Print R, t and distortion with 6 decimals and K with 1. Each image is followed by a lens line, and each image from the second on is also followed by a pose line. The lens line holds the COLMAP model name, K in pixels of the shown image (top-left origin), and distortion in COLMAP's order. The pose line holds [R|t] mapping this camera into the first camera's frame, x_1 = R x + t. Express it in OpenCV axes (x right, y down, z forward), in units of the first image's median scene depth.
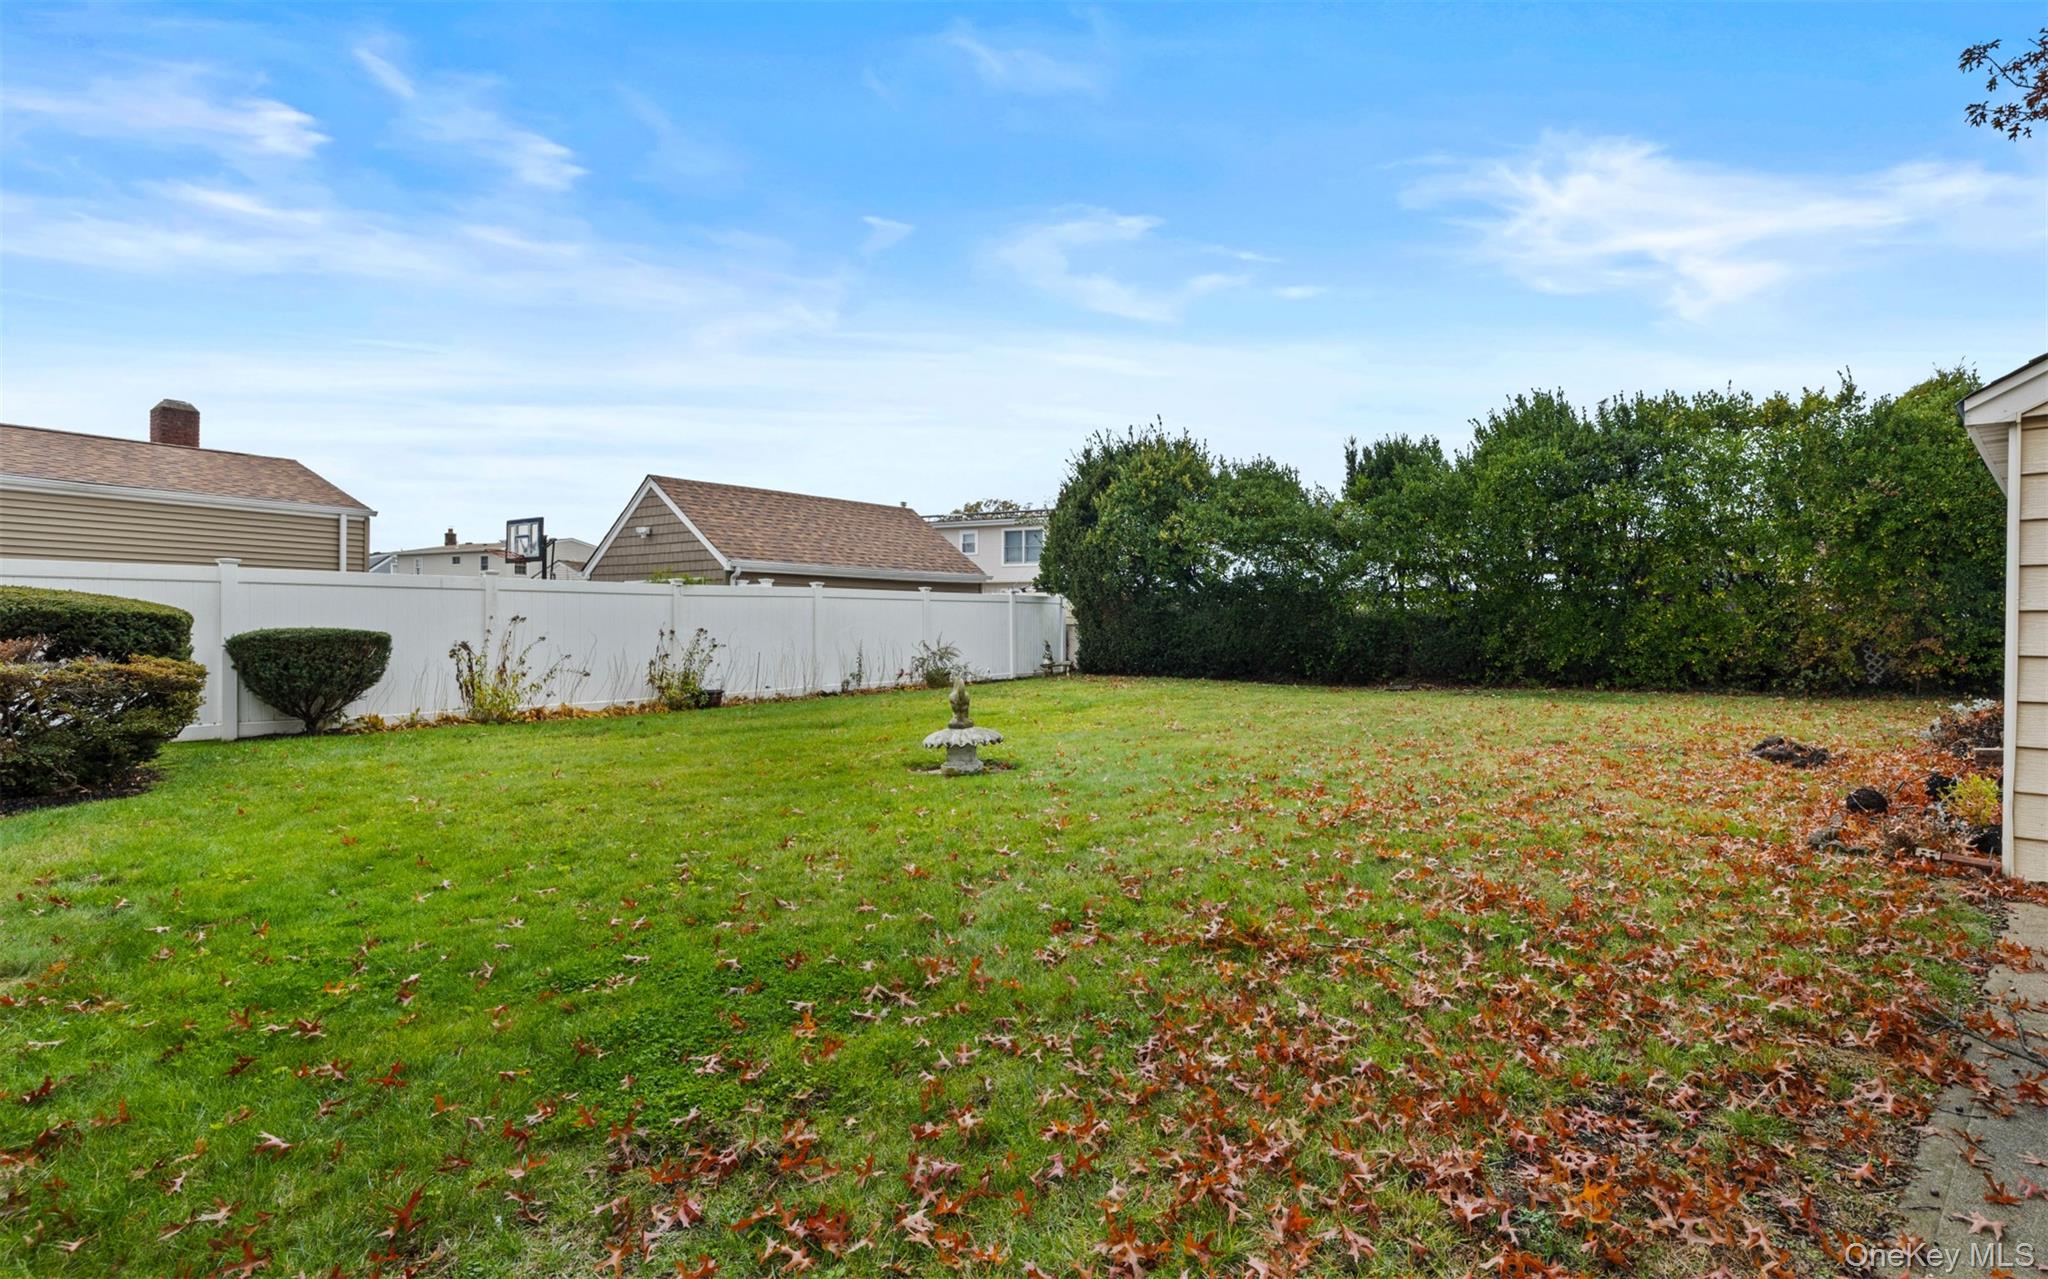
lens RADIAL K [[935.8, 0, 1050.1], [0, 935.8, 636.9], [0, 0, 1]] dist [0.023075, -0.000544]
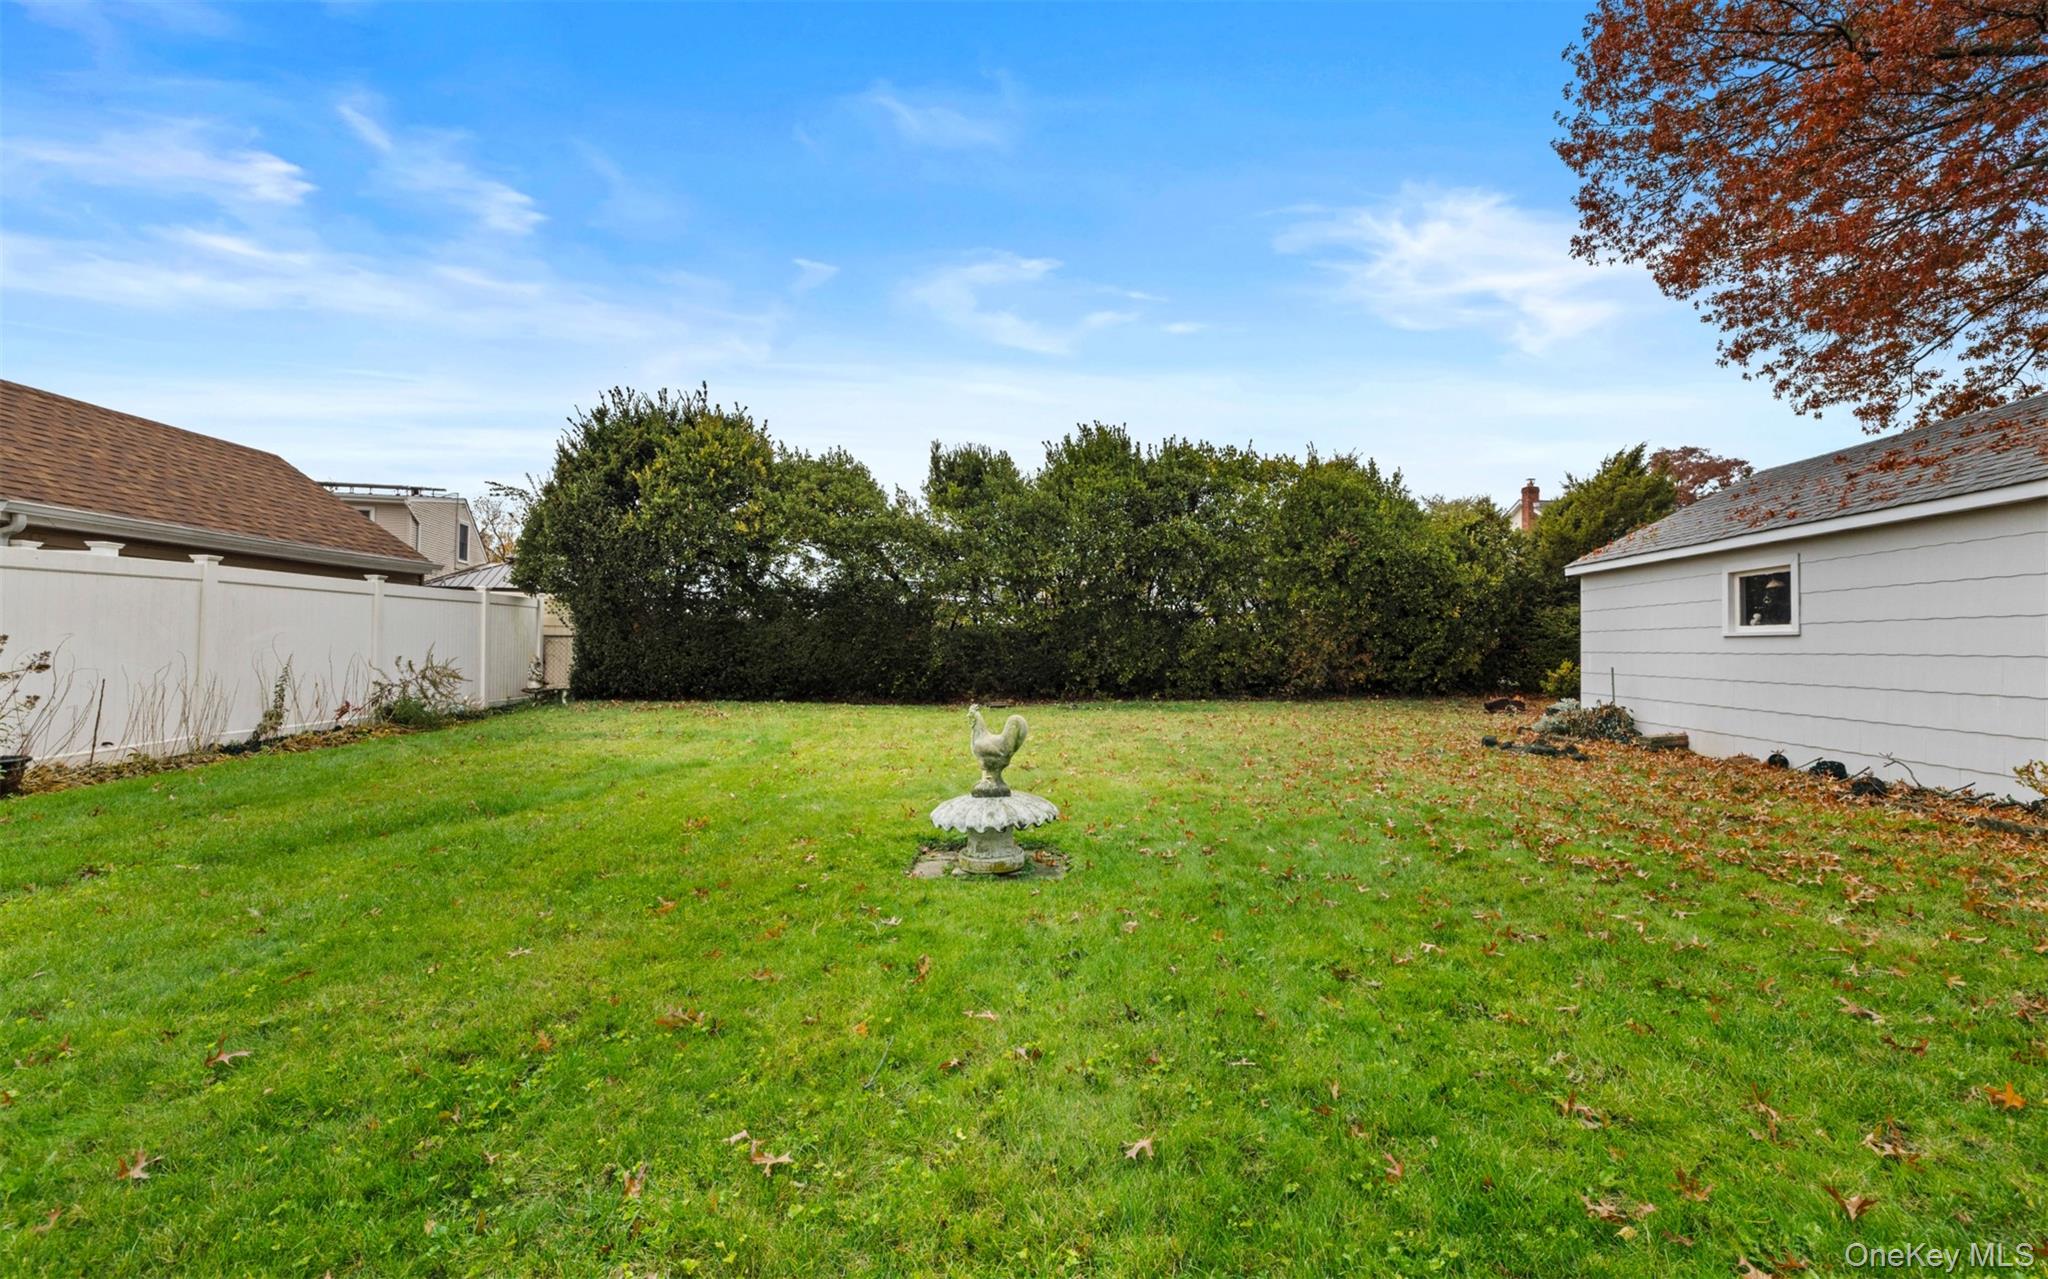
lens RADIAL K [[935.8, 0, 1050.1], [0, 935.8, 636.9], [0, 0, 1]] dist [0.023075, -0.000544]
pose [[0.779649, 0.012046, 0.626101, -0.186868], [-0.001421, 0.999846, -0.017468, 0.001218], [-0.626216, 0.012729, 0.779546, 0.197821]]
